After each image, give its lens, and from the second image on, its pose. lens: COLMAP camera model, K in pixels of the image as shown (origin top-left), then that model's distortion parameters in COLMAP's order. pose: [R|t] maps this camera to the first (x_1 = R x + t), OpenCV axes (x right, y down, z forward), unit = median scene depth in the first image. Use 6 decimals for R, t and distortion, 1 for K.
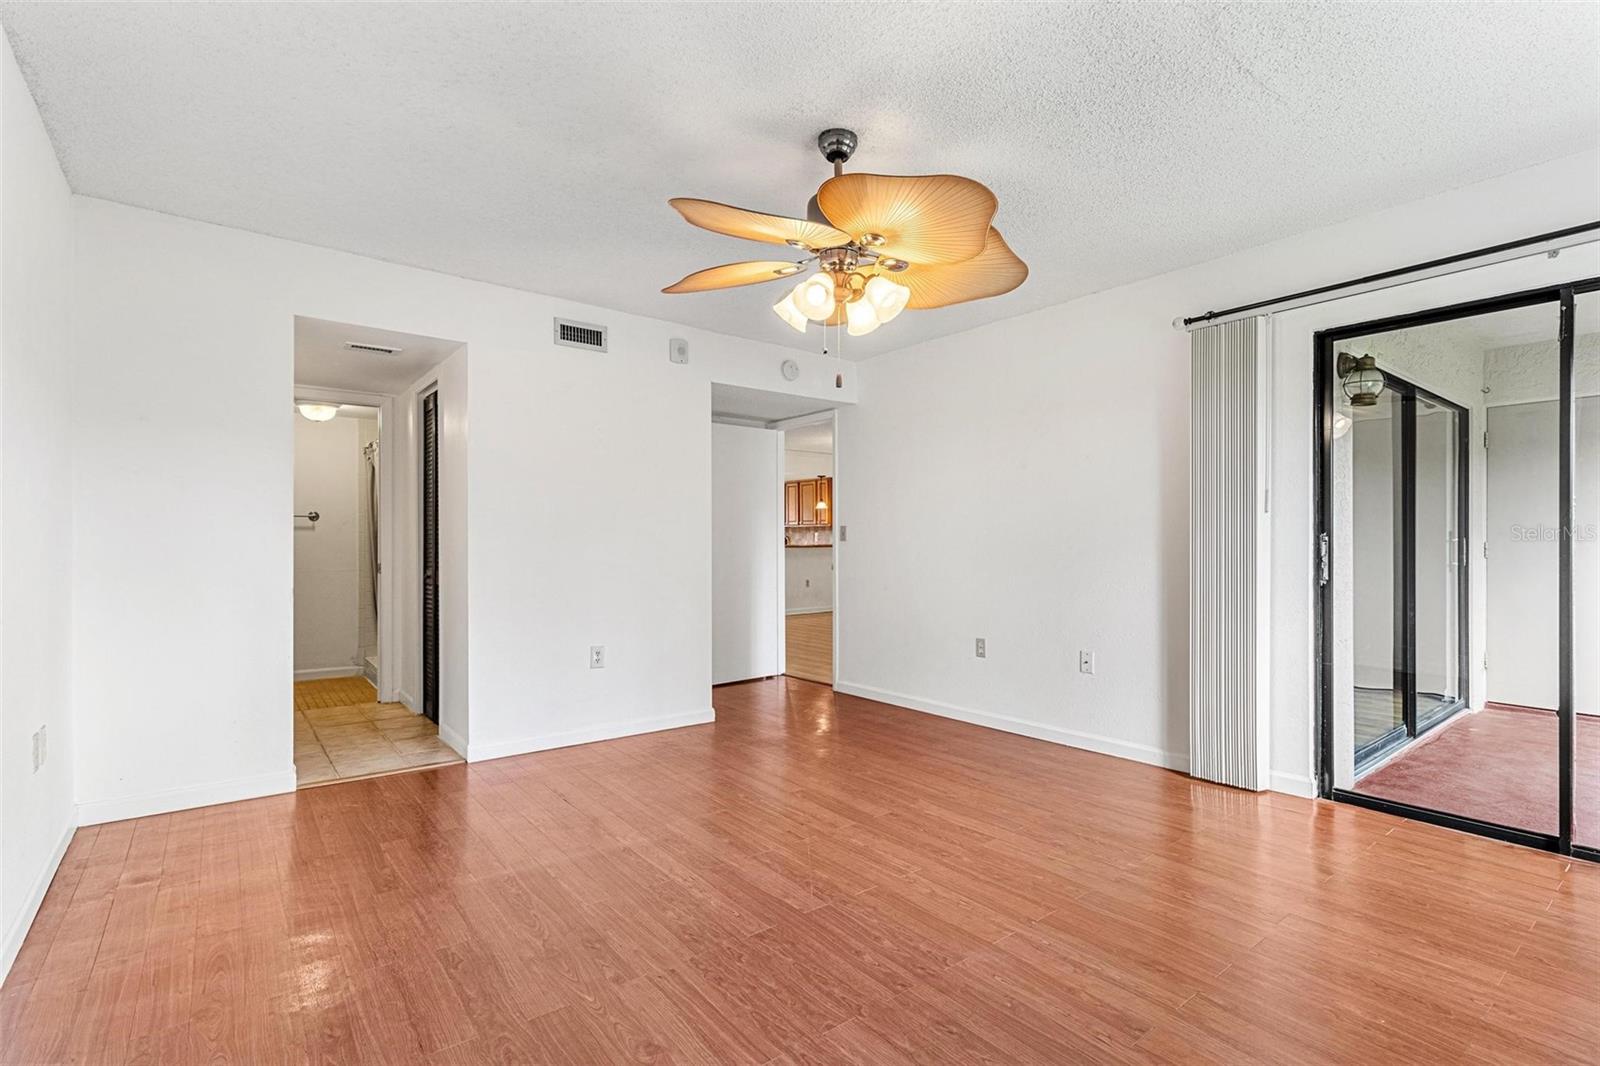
lens RADIAL K [[743.5, 0, 810.7], [0, 743.5, 541.0], [0, 0, 1]] dist [-0.000998, 0.000008]
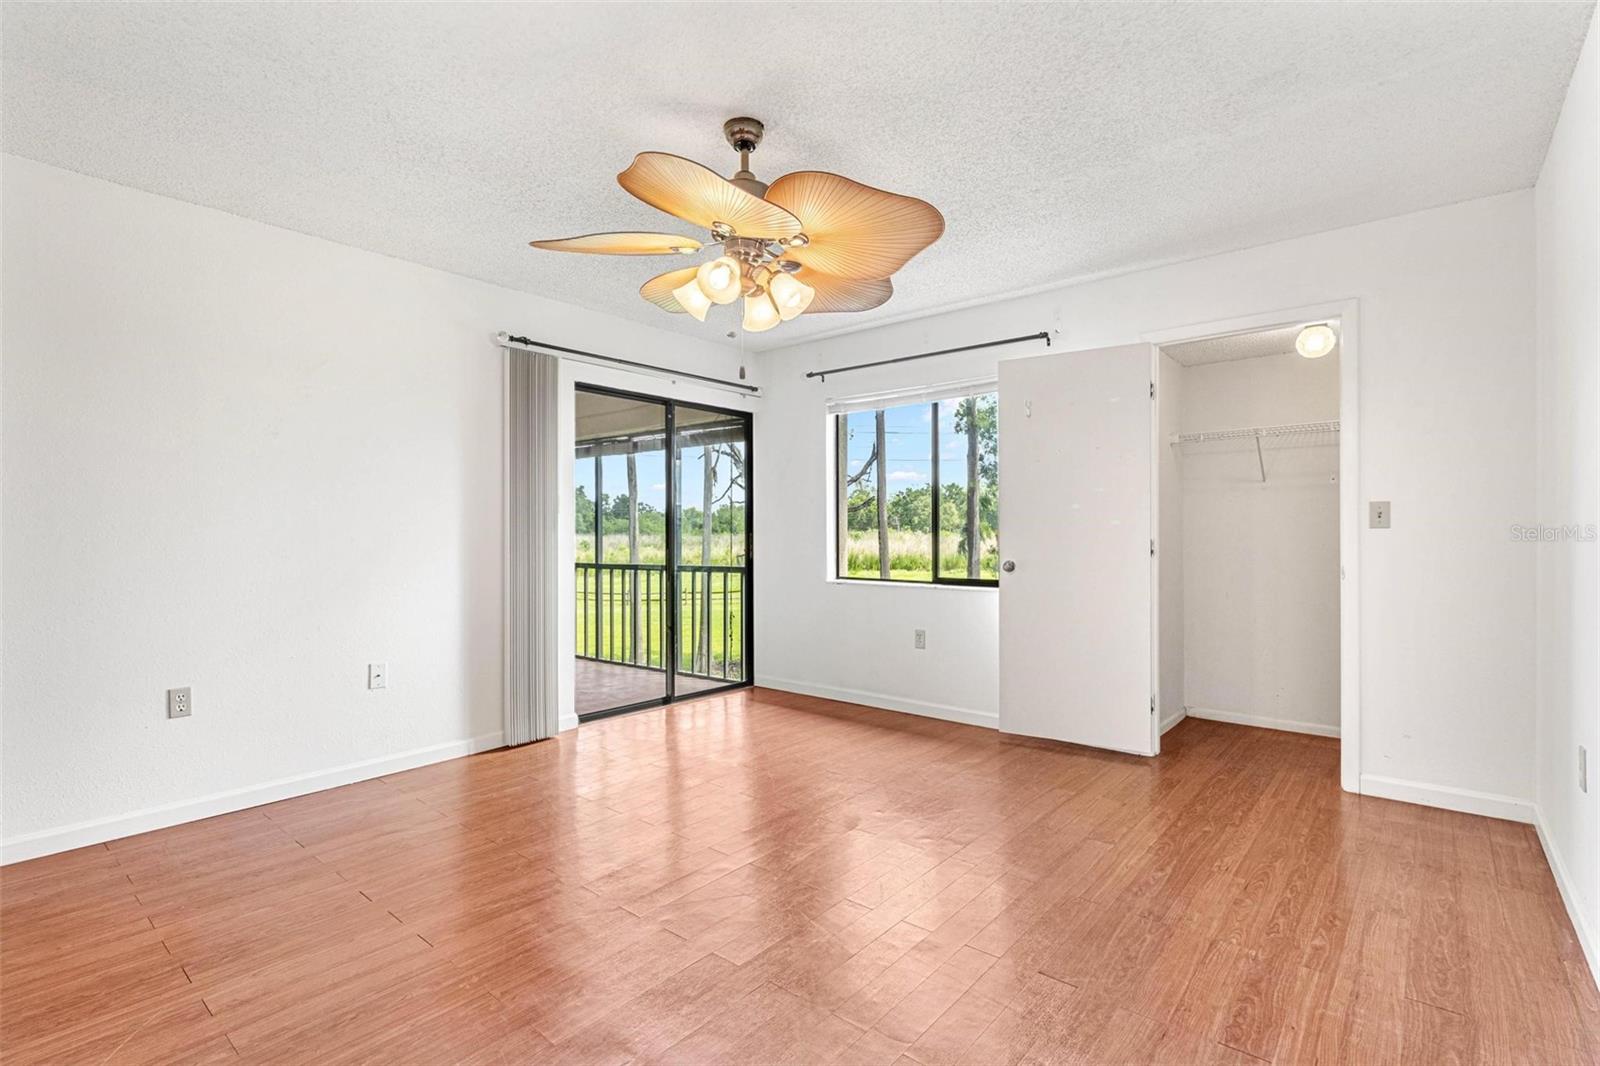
lens RADIAL K [[749.6, 0, 800.0], [0, 749.6, 533.0], [0, 0, 1]] dist [0.001088, 0.000162]
pose [[-0.203296, 0.006549, 0.979096, -0.731730], [0.003433, 0.999976, -0.005976, 0.004448], [-0.979111, 0.002146, -0.203313, 0.869279]]
